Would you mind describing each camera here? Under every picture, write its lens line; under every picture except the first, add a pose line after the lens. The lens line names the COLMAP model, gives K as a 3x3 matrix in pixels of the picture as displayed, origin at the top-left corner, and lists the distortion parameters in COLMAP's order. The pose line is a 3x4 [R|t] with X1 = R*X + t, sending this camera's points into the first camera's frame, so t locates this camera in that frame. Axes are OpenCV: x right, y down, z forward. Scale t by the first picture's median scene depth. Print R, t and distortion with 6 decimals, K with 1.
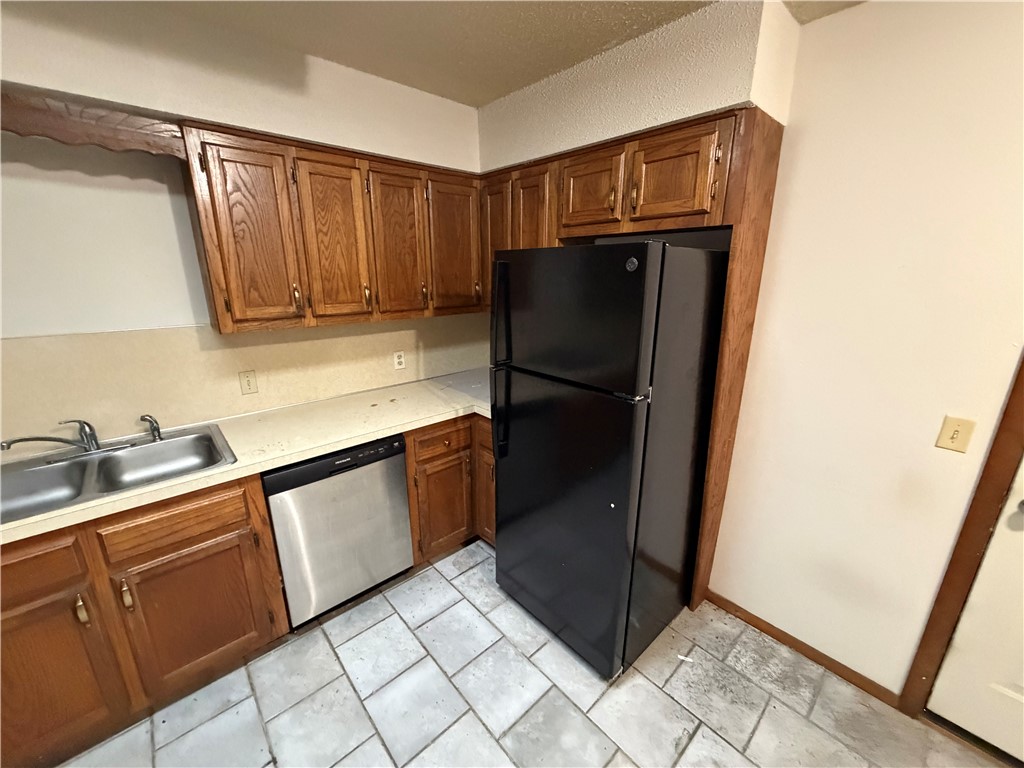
lens RADIAL K [[407.1, 0, 509.0], [0, 407.1, 386.8], [0, 0, 1]] dist [-0.002064, 0.000048]
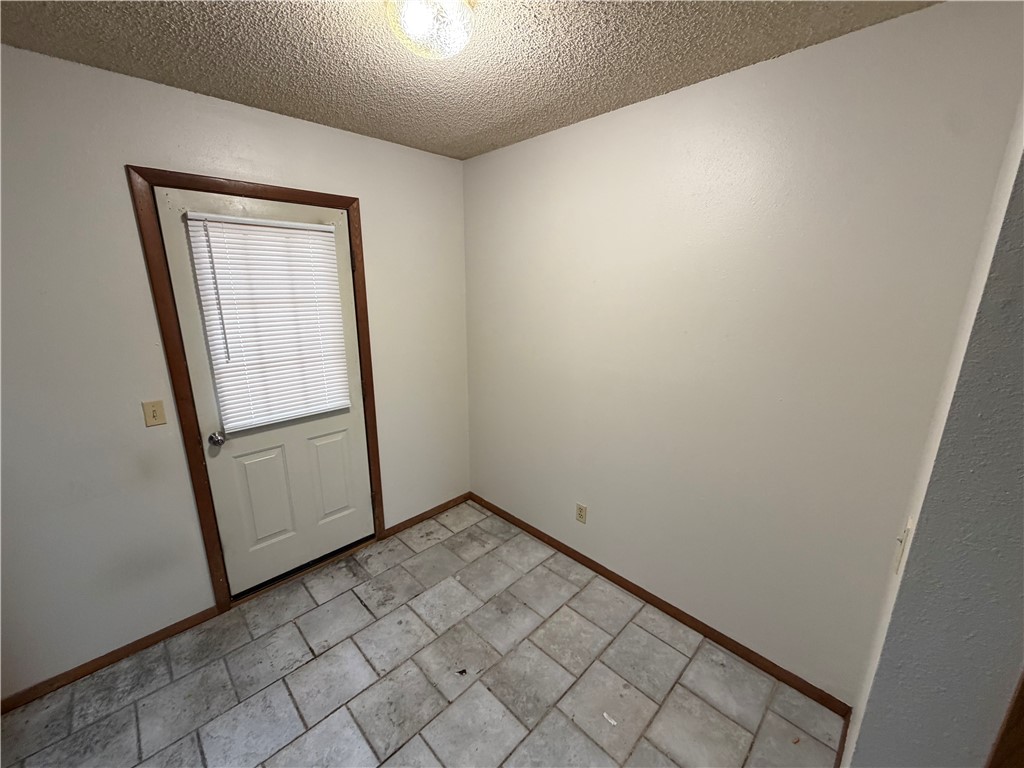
lens RADIAL K [[407.1, 0, 508.0], [0, 407.1, 386.5], [0, 0, 1]] dist [-0.002064, 0.000048]
pose [[-0.038456, -0.244219, 0.968957, -0.101478], [0.275434, 0.929520, 0.245211, 0.010301], [-0.960550, 0.276314, 0.031520, -0.085860]]
